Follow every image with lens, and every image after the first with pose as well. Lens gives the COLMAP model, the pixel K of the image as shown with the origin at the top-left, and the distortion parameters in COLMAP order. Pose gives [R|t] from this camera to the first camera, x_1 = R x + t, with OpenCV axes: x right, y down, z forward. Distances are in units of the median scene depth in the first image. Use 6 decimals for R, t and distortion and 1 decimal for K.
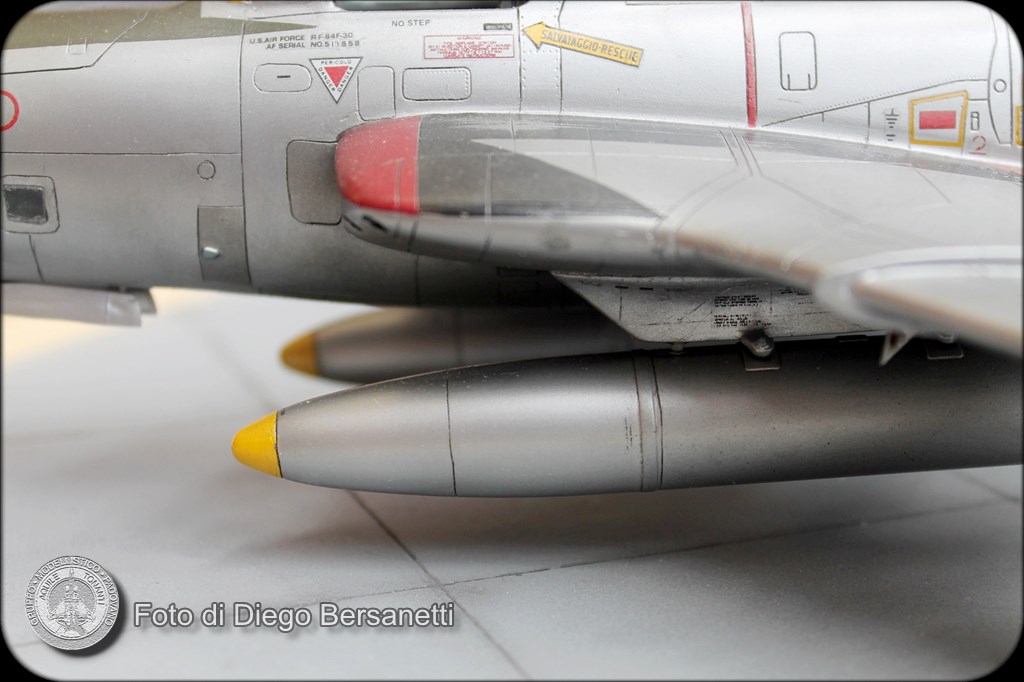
lens RADIAL K [[1735.8, 0, 512.0], [0, 1735.8, 341.0], [0, 0, 1]] dist [-0.028640, 0.156646]
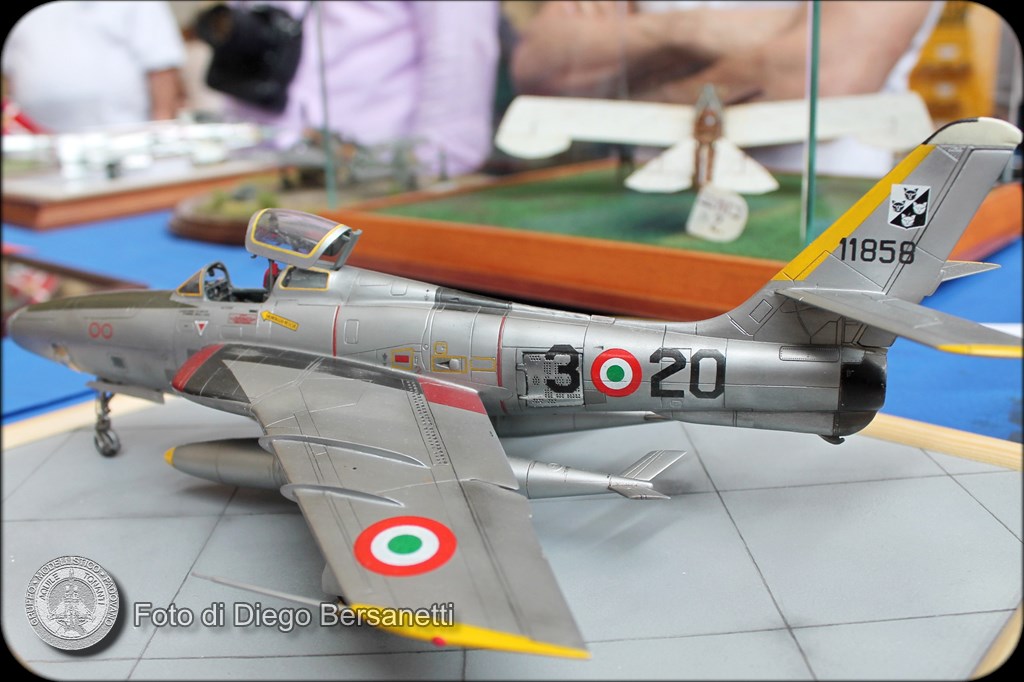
lens RADIAL K [[947.6, 0, 512.0], [0, 947.6, 341.0], [0, 0, 1]] dist [-0.117694, 0.004379]
pose [[0.938059, 0.073363, -0.338619, 0.855956], [-0.044055, 0.994649, 0.093452, -0.288400], [0.343662, -0.072746, 0.936271, -0.215145]]
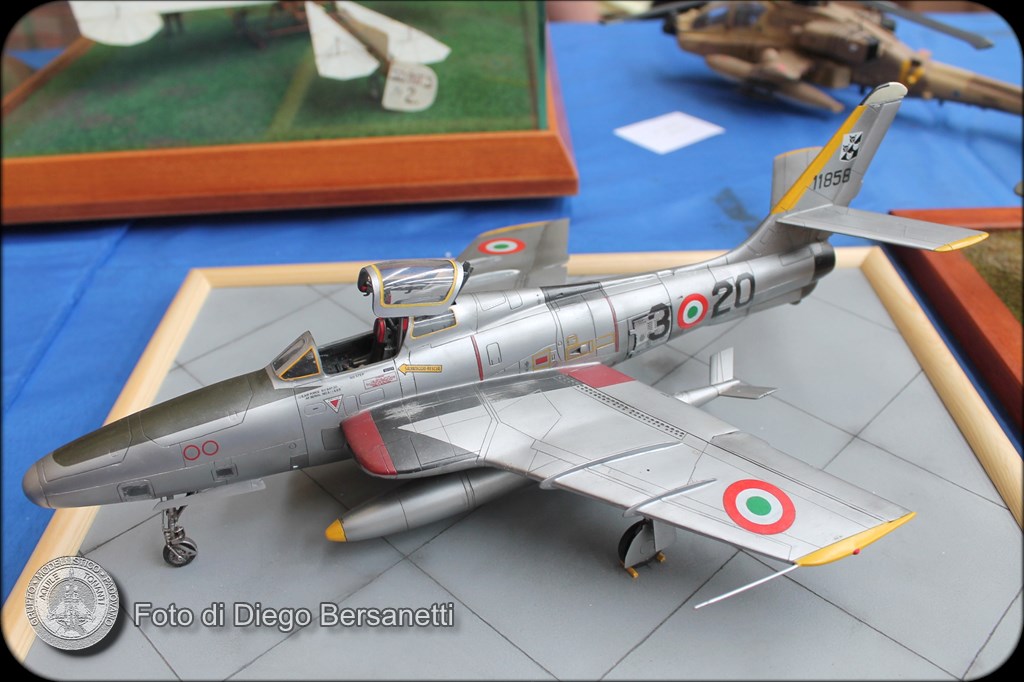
lens RADIAL K [[947.6, 0, 512.0], [0, 947.6, 341.0], [0, 0, 1]] dist [-0.117694, 0.004379]
pose [[0.920302, -0.234091, 0.313441, -0.280287], [0.102521, 0.917526, 0.384232, -0.762827], [-0.377536, -0.321476, 0.868401, -0.322069]]
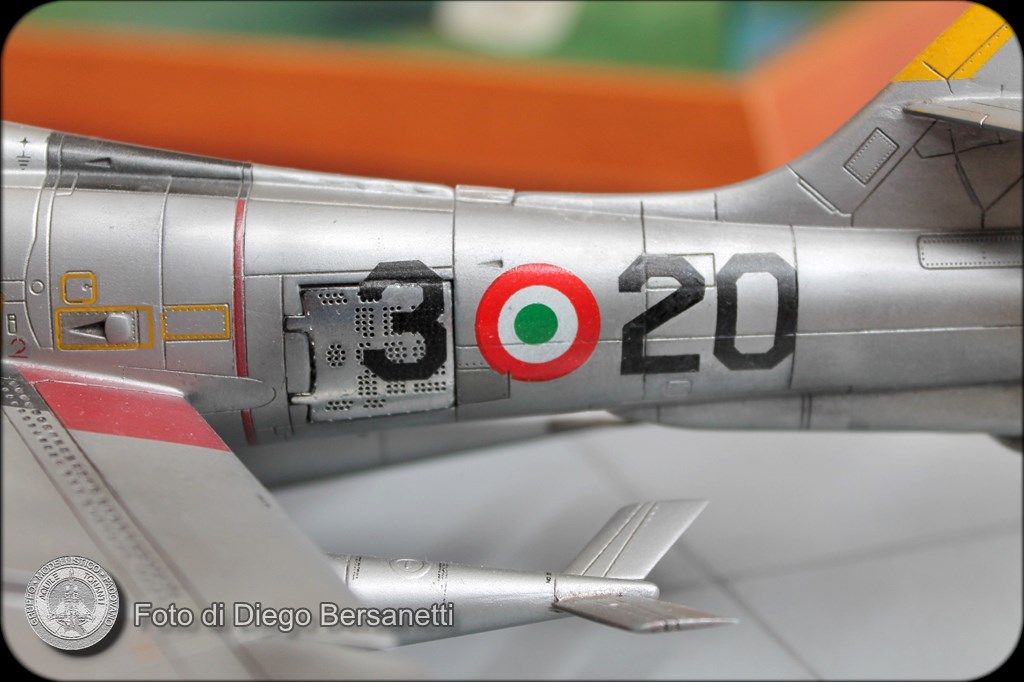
lens RADIAL K [[1735.8, 0, 512.0], [0, 1735.8, 341.0], [0, 0, 1]] dist [-0.028640, 0.156646]
pose [[0.998587, 0.021575, -0.048573, 0.589220], [-0.015477, 0.992336, 0.122598, -0.239196], [0.050846, -0.121673, 0.991267, 0.076686]]
